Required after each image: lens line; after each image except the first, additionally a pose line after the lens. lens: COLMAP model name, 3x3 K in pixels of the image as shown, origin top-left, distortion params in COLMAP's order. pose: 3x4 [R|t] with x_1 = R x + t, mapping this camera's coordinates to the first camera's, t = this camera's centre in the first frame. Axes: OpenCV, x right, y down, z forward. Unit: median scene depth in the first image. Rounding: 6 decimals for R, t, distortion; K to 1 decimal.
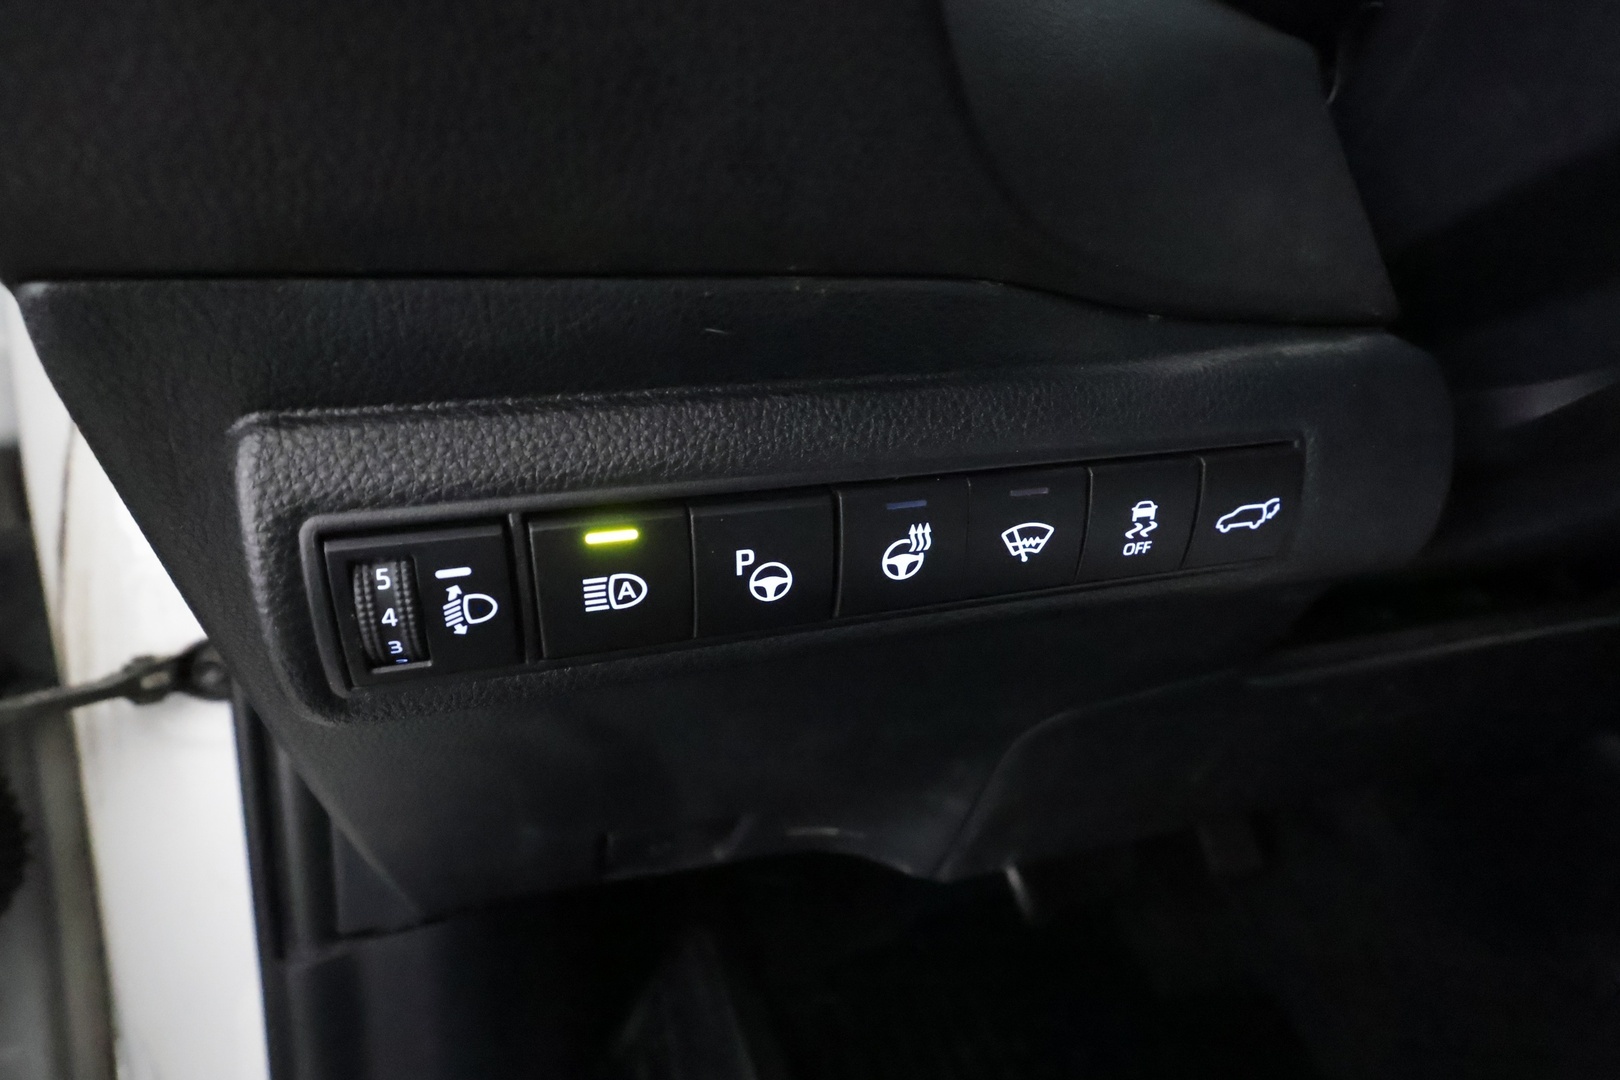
lens RADIAL K [[886.3, 0, 810.0], [0, 886.3, 540.0], [0, 0, 1]] dist [-0.000099, 0.000146]
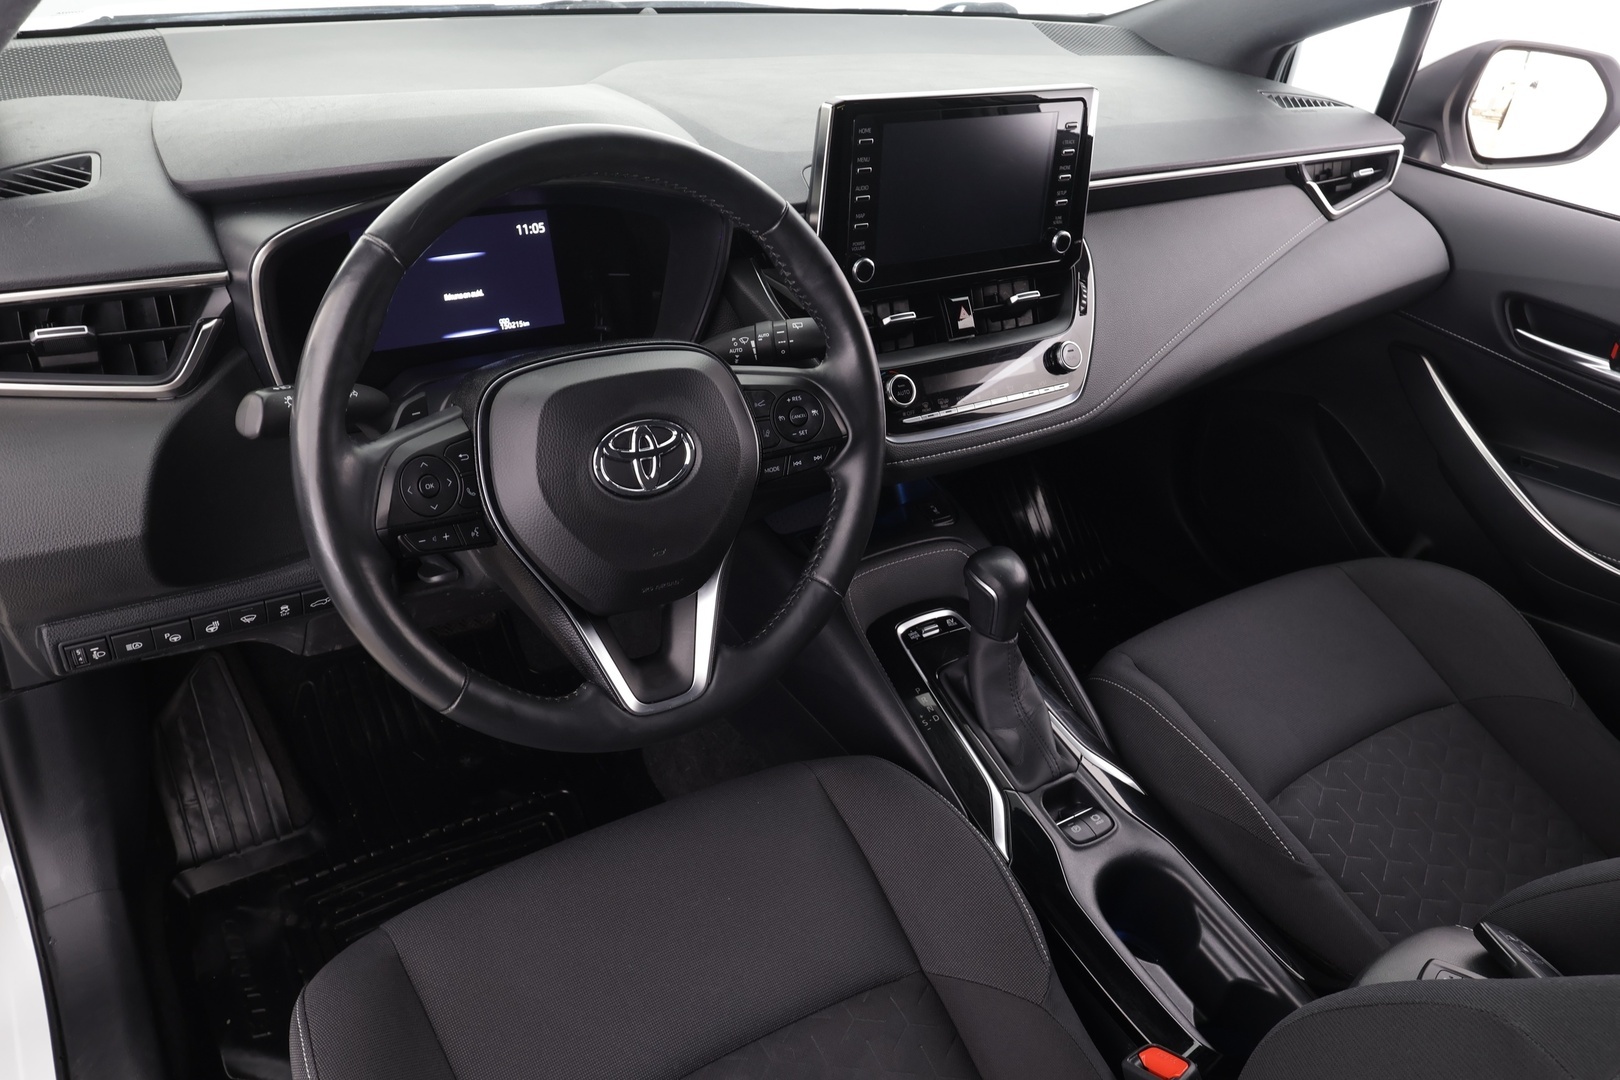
lens RADIAL K [[1194.8, 0, 810.0], [0, 1194.8, 540.0], [0, 0, 1]] dist [-0.000969, 0.000131]
pose [[0.958328, -0.008337, 0.285550, 1.347056], [-0.105950, 0.917913, 0.382374, -3.144567], [-0.265298, -0.396693, 0.878779, -5.043305]]
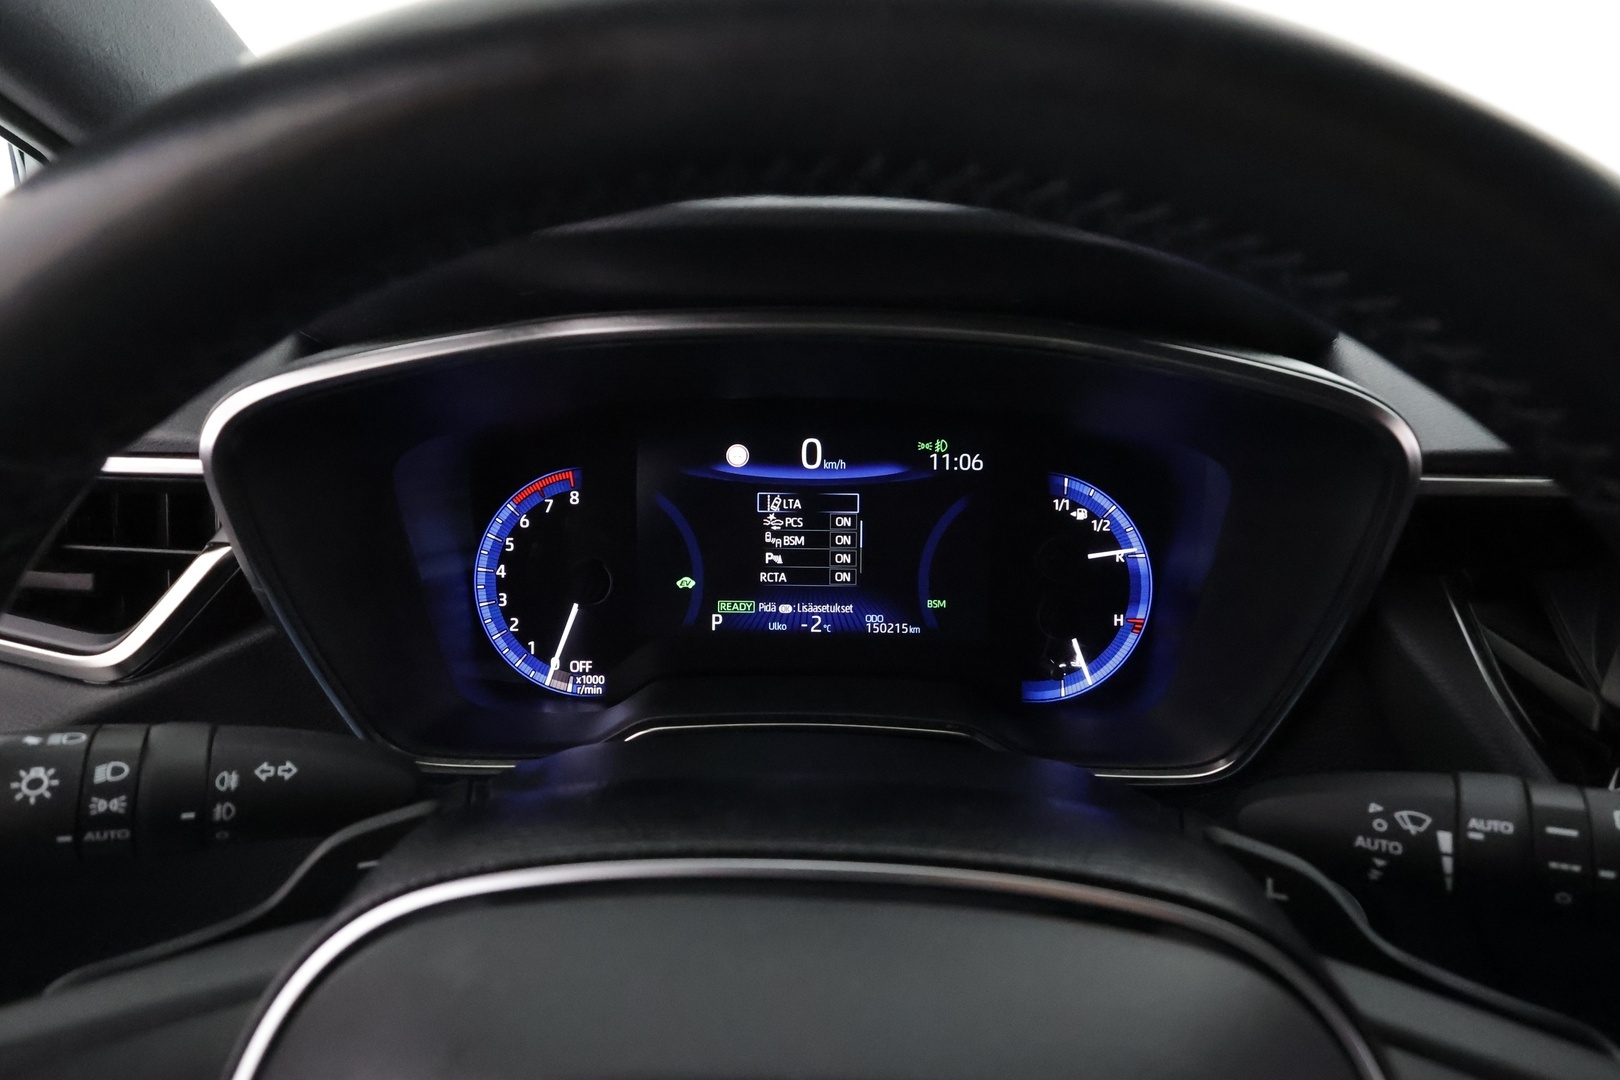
lens RADIAL K [[886.3, 0, 810.0], [0, 886.3, 540.0], [0, 0, 1]] dist [-0.000099, 0.000146]
pose [[0.939014, 0.182724, -0.291314, 2.267290], [-0.111422, 0.963112, 0.244951, -2.332633], [0.325327, -0.197553, 0.924735, -0.332137]]
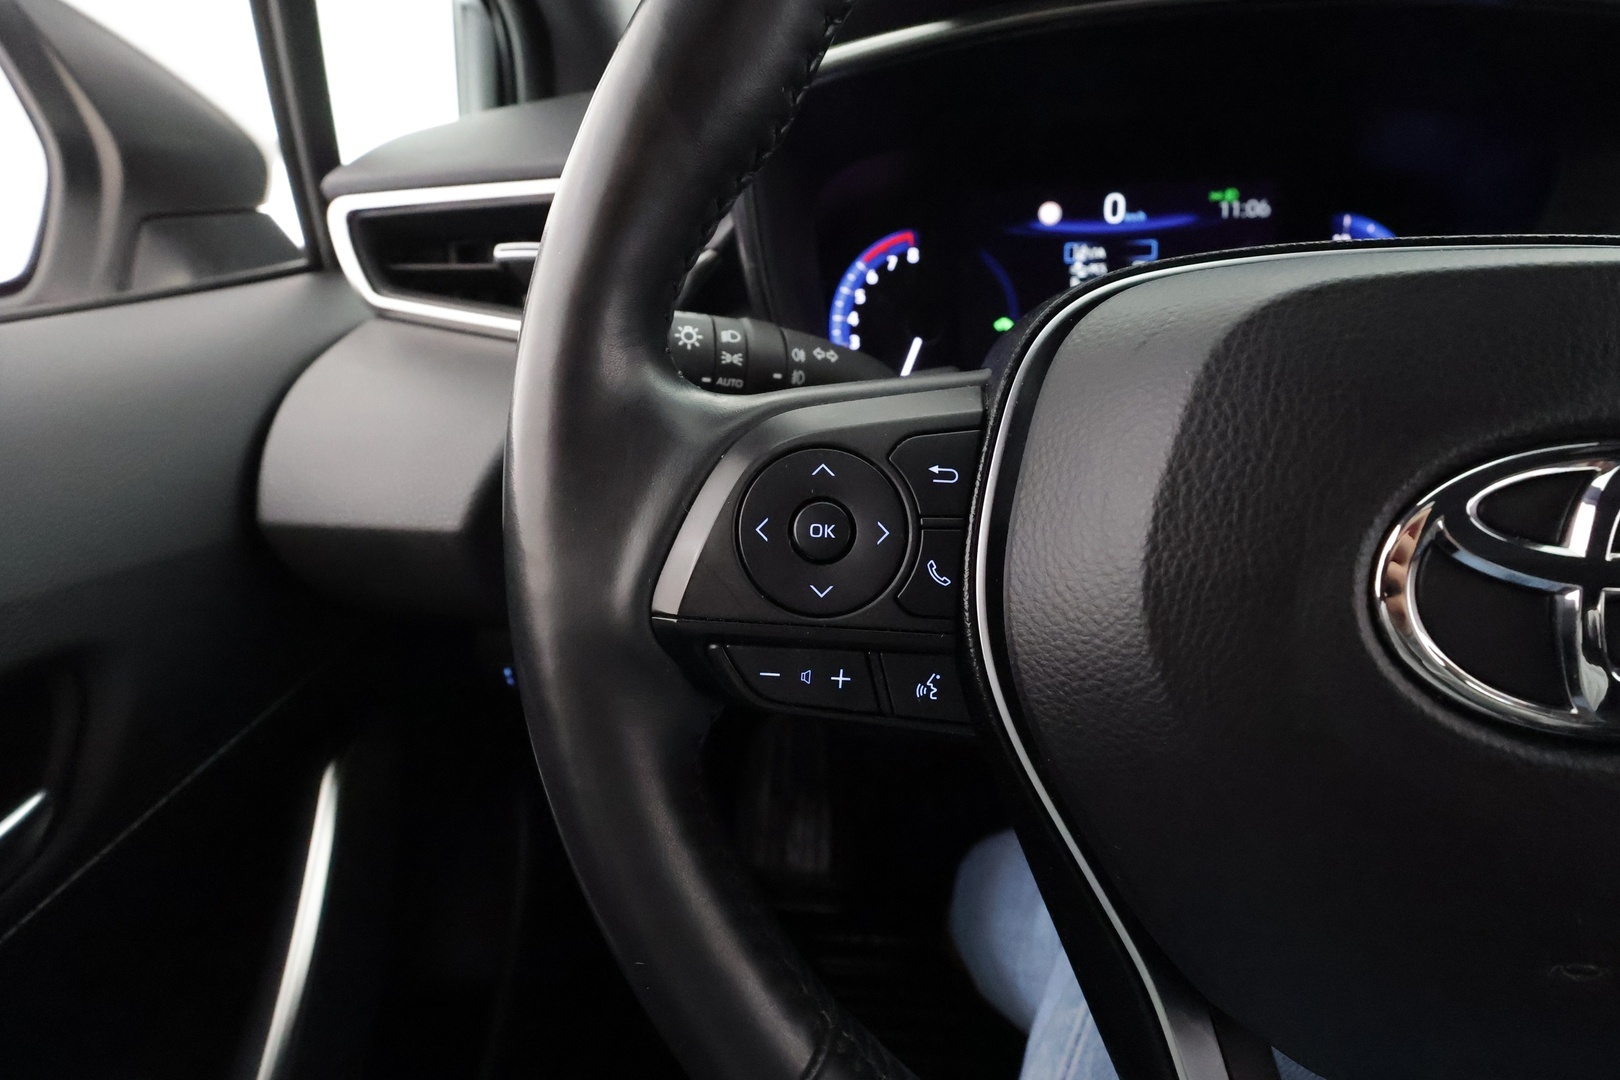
lens RADIAL K [[744.5, 0, 801.7], [0, 744.5, 536.0], [0, 0, 1]] dist [-0.001255, -0.000265]
pose [[0.895387, 0.208340, -0.393544, 1.676604], [-0.069421, 0.938299, 0.338784, -1.579597], [0.439845, -0.276023, 0.854604, -0.948921]]
